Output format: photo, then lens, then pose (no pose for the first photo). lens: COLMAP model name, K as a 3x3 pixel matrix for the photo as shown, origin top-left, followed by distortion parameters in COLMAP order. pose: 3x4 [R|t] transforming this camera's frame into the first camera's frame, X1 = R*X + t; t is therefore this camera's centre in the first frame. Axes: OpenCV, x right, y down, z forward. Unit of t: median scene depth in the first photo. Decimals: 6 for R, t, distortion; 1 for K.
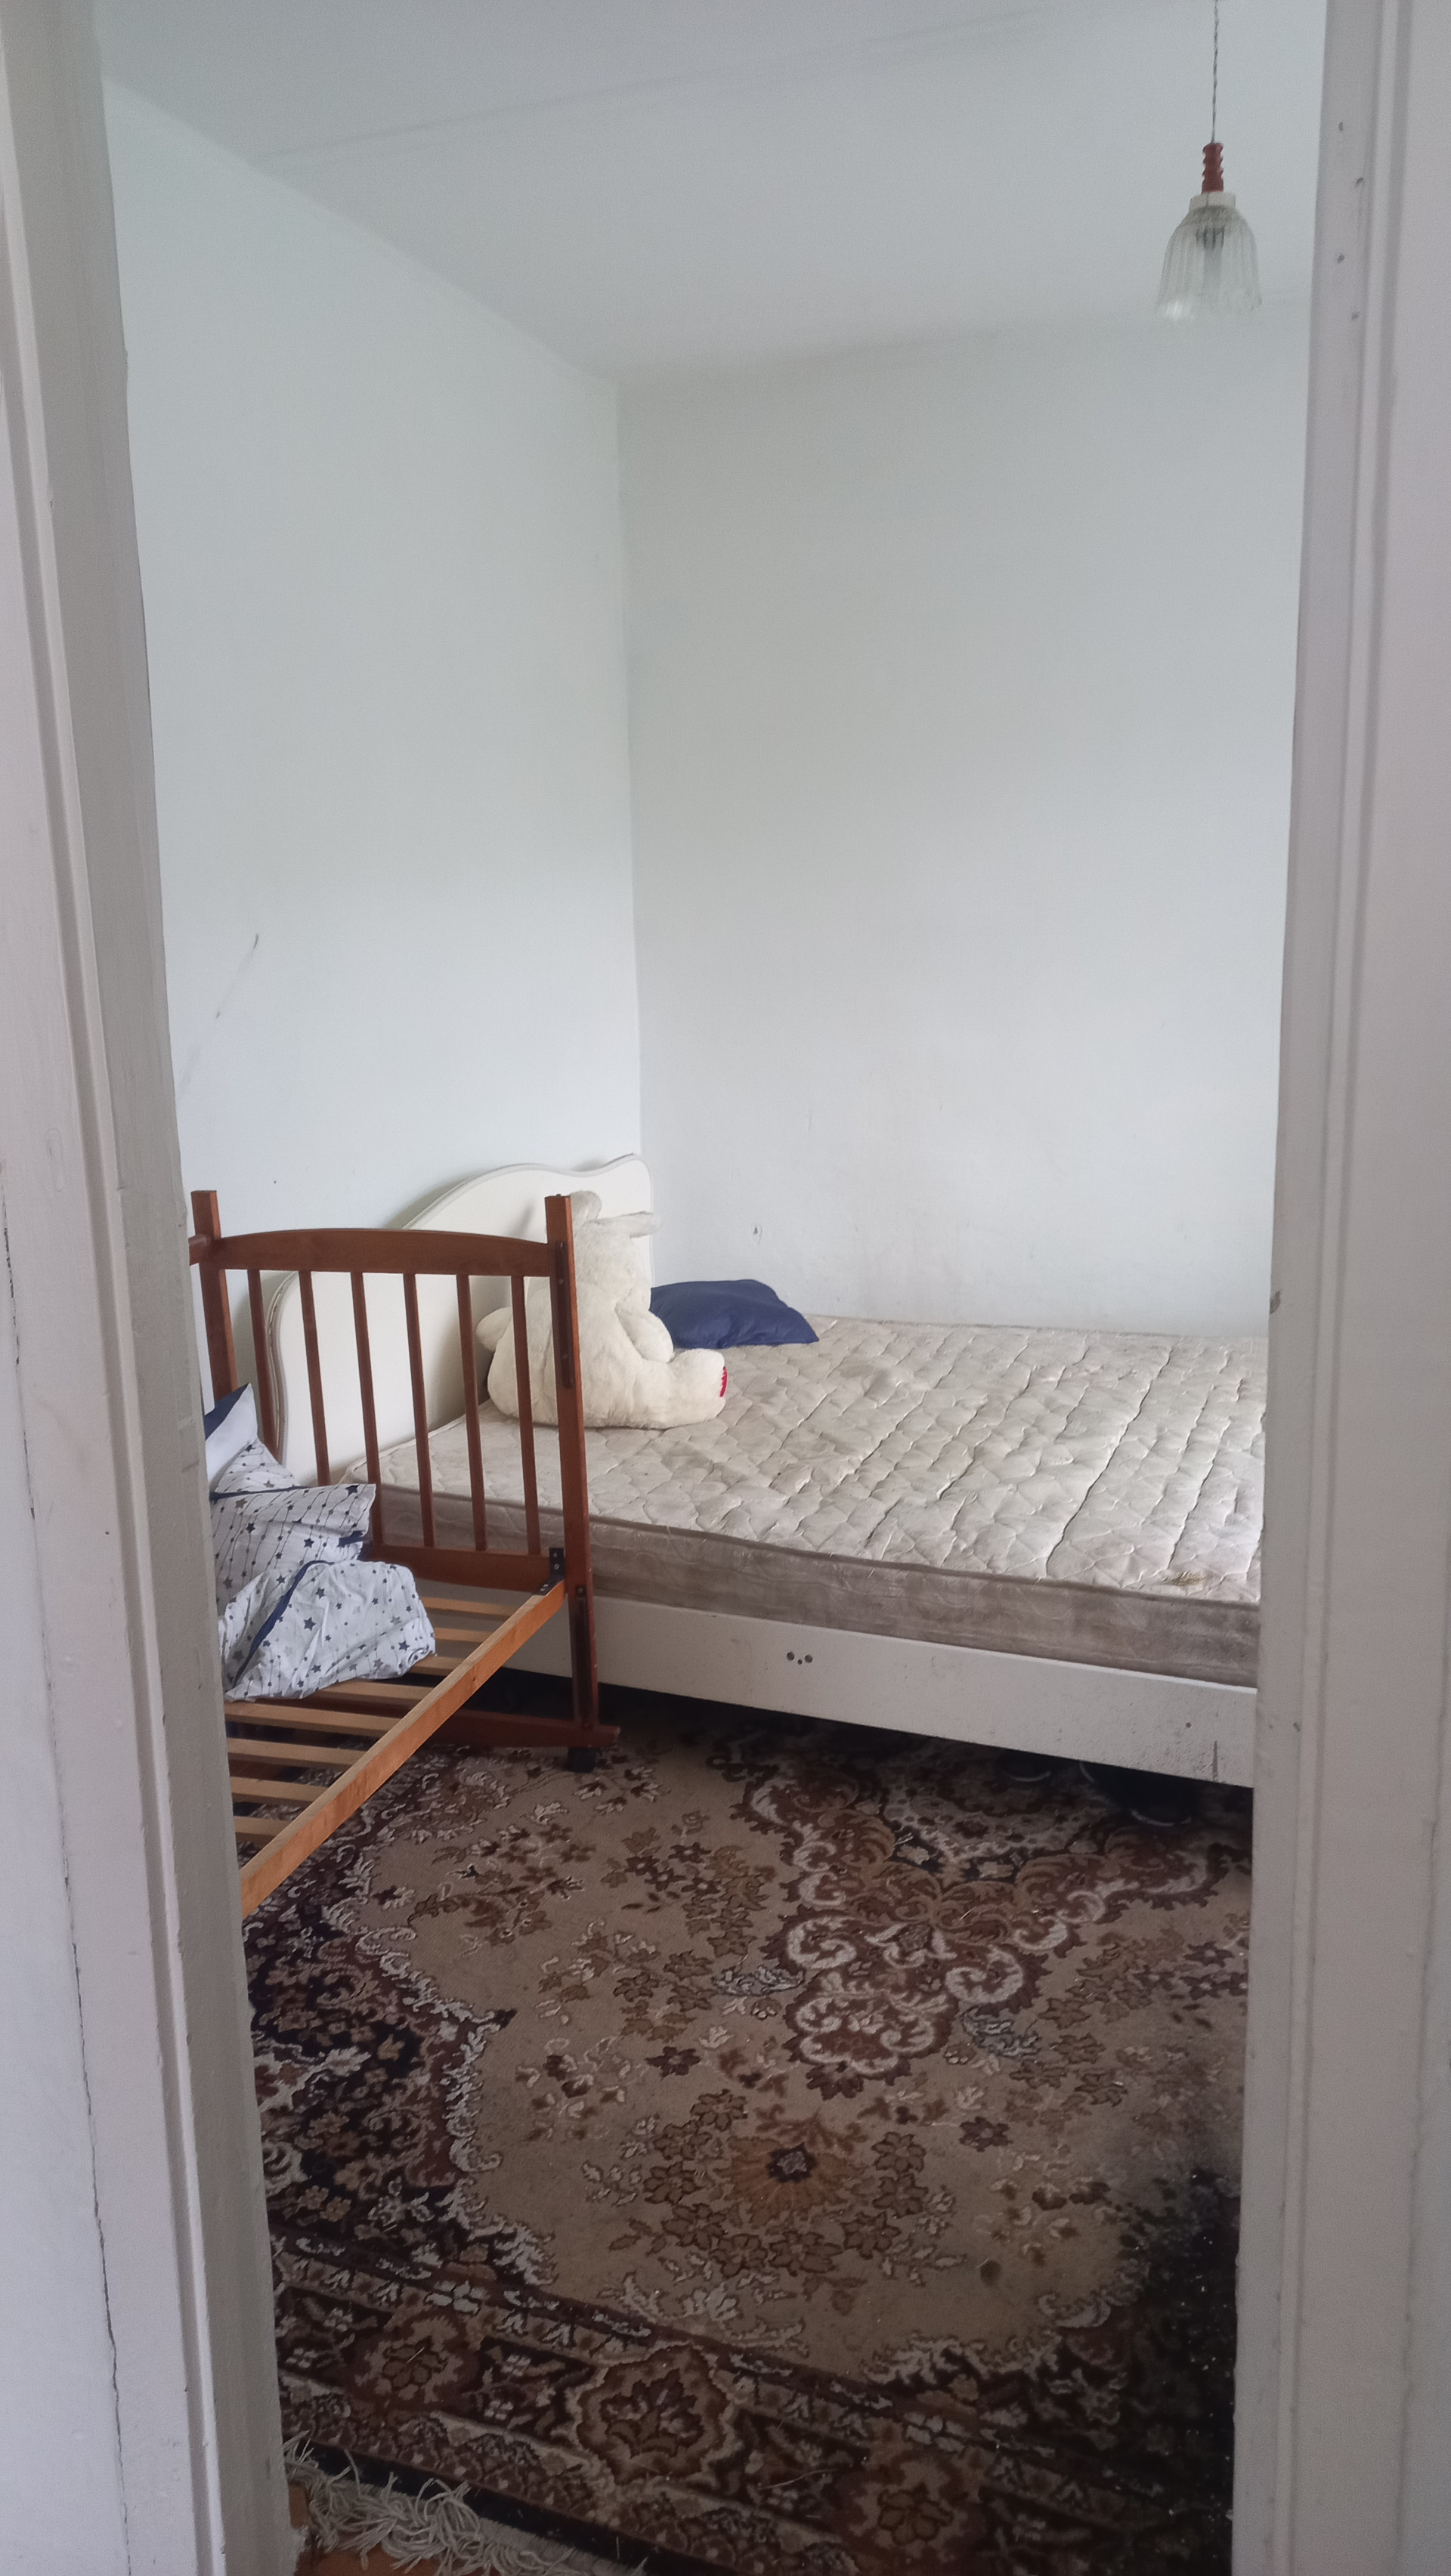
lens RADIAL K [[1828.9, 0, 734.8], [0, 1828.9, 1301.8], [0, 0, 1]] dist [-0.025638, 0.023528]
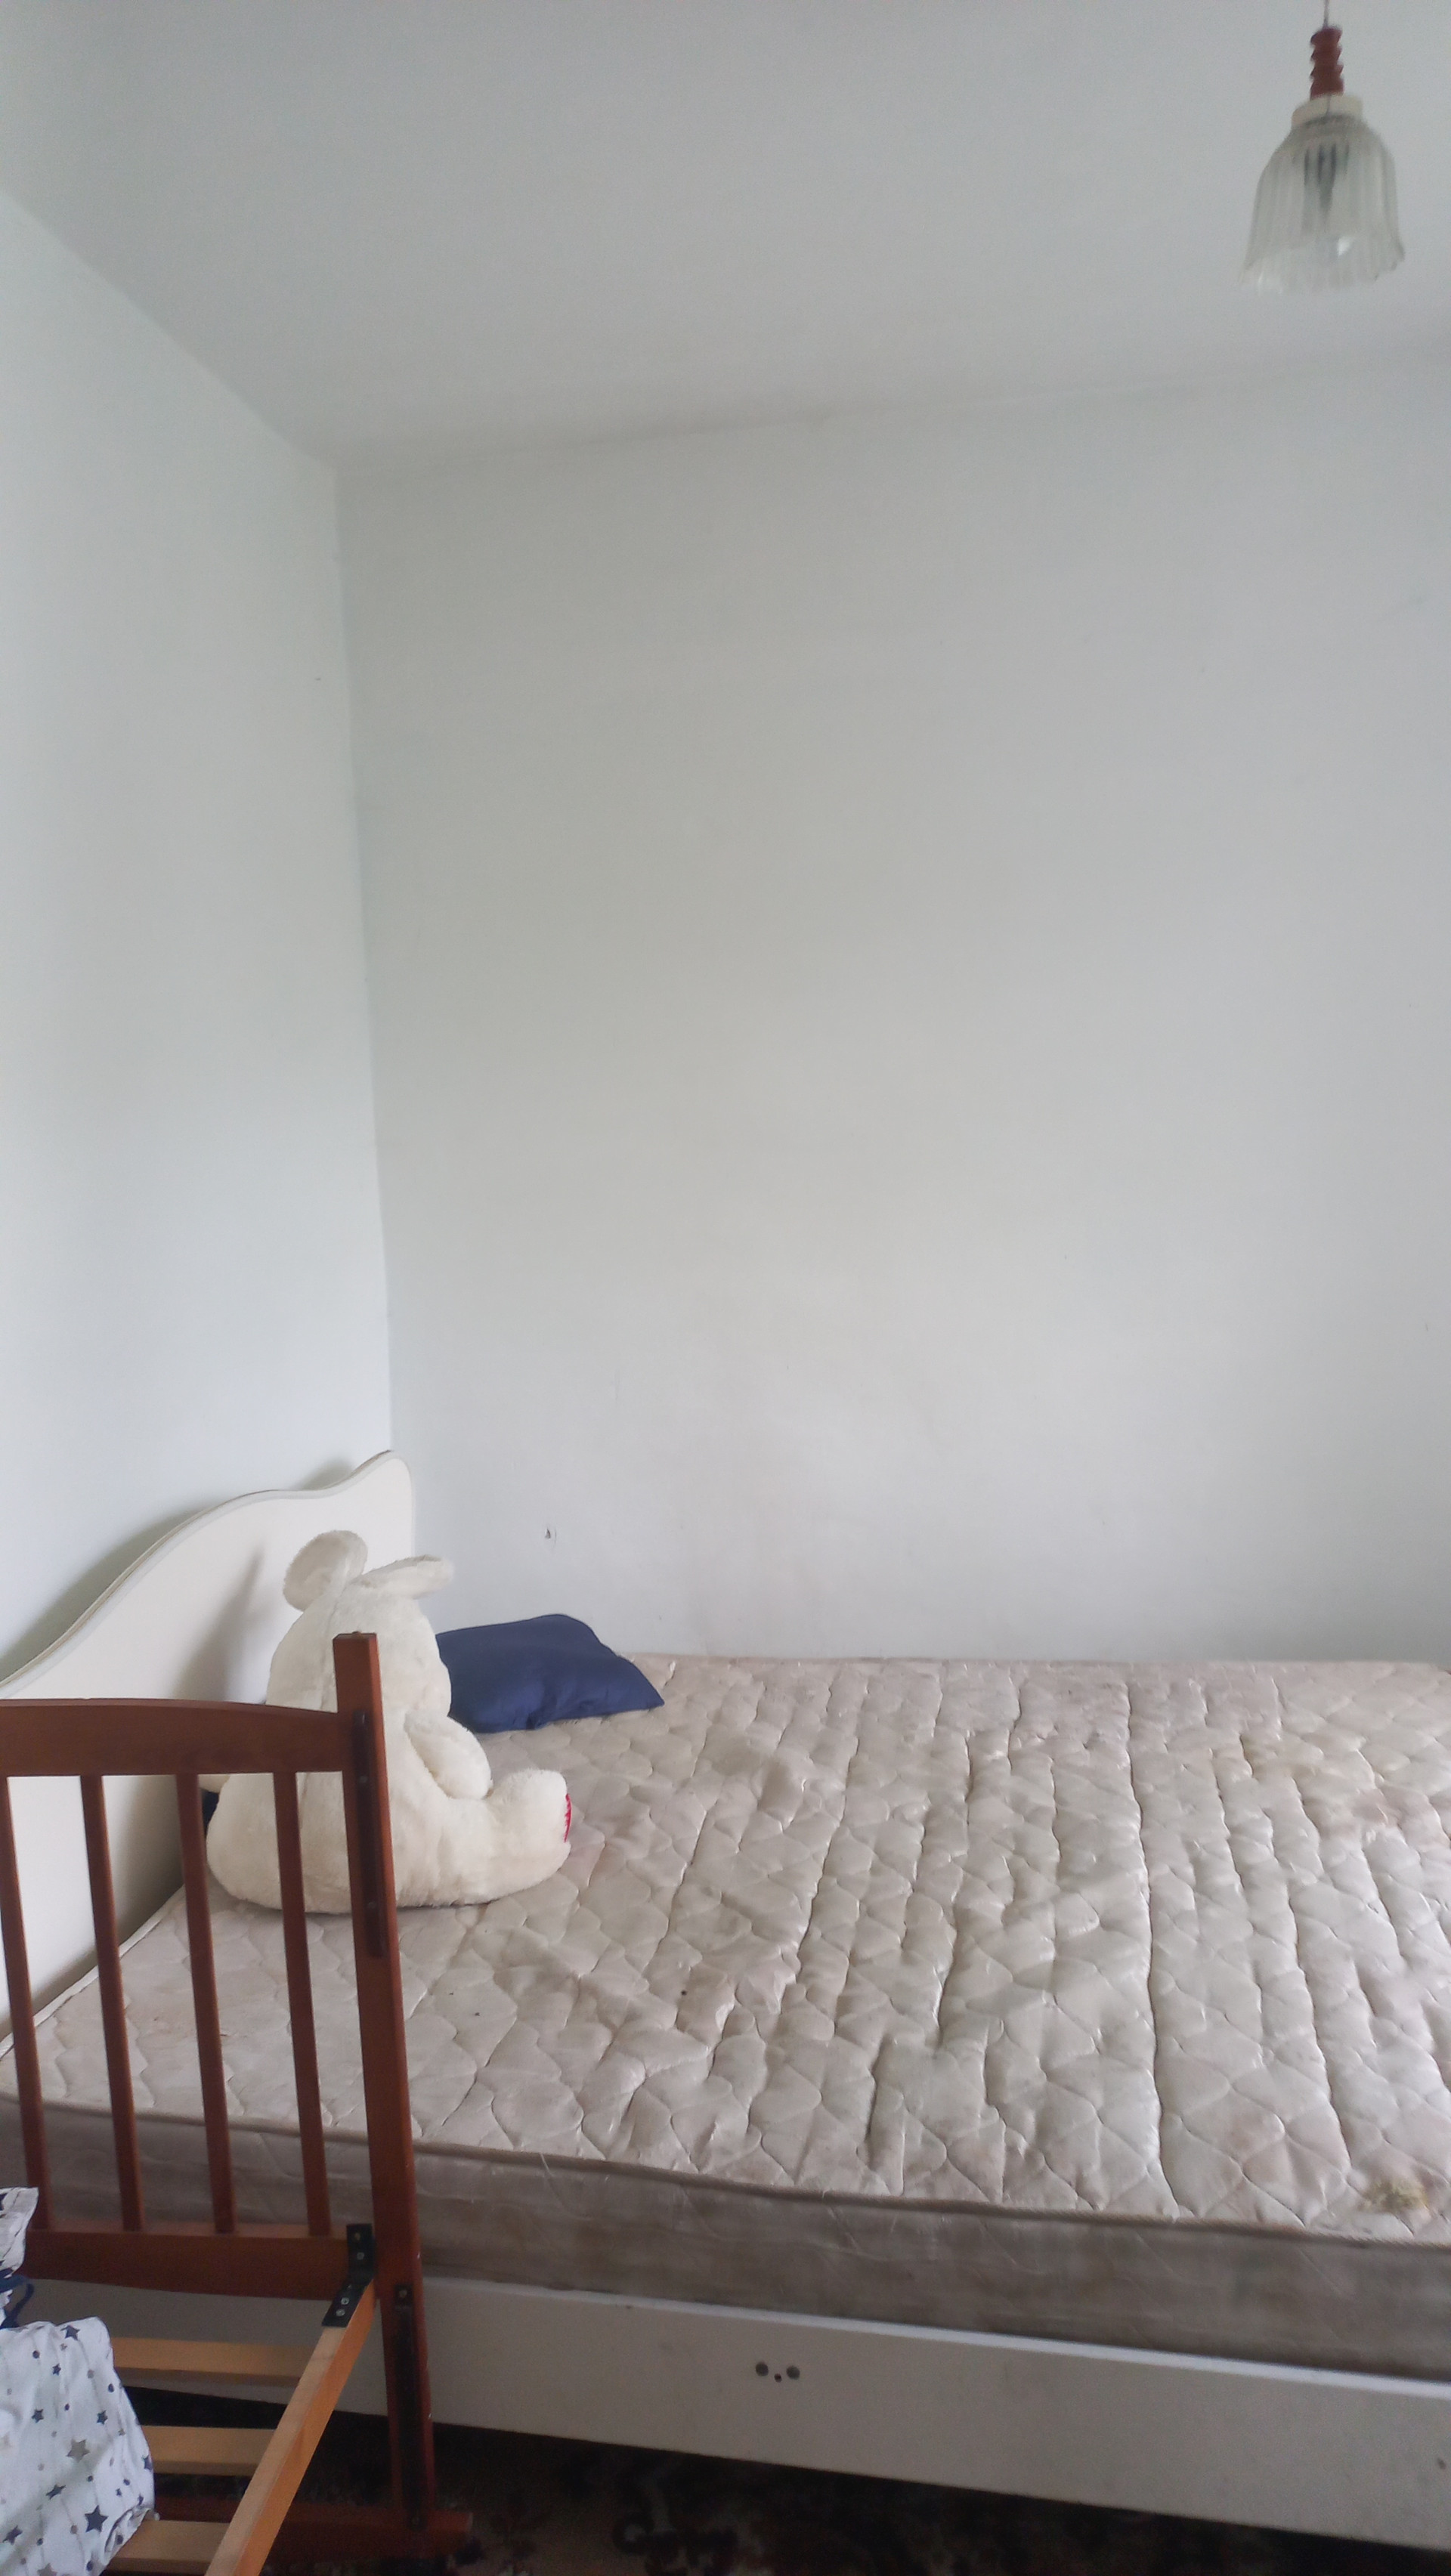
lens RADIAL K [[1828.9, 0, 730.2], [0, 1828.9, 1269.5], [0, 0, 1]] dist [-0.025638, 0.023528]
pose [[0.983506, -0.029255, 0.178493, -0.074528], [0.048871, 0.993110, -0.106507, -0.101164], [-0.174147, 0.113474, 0.978160, 0.365122]]
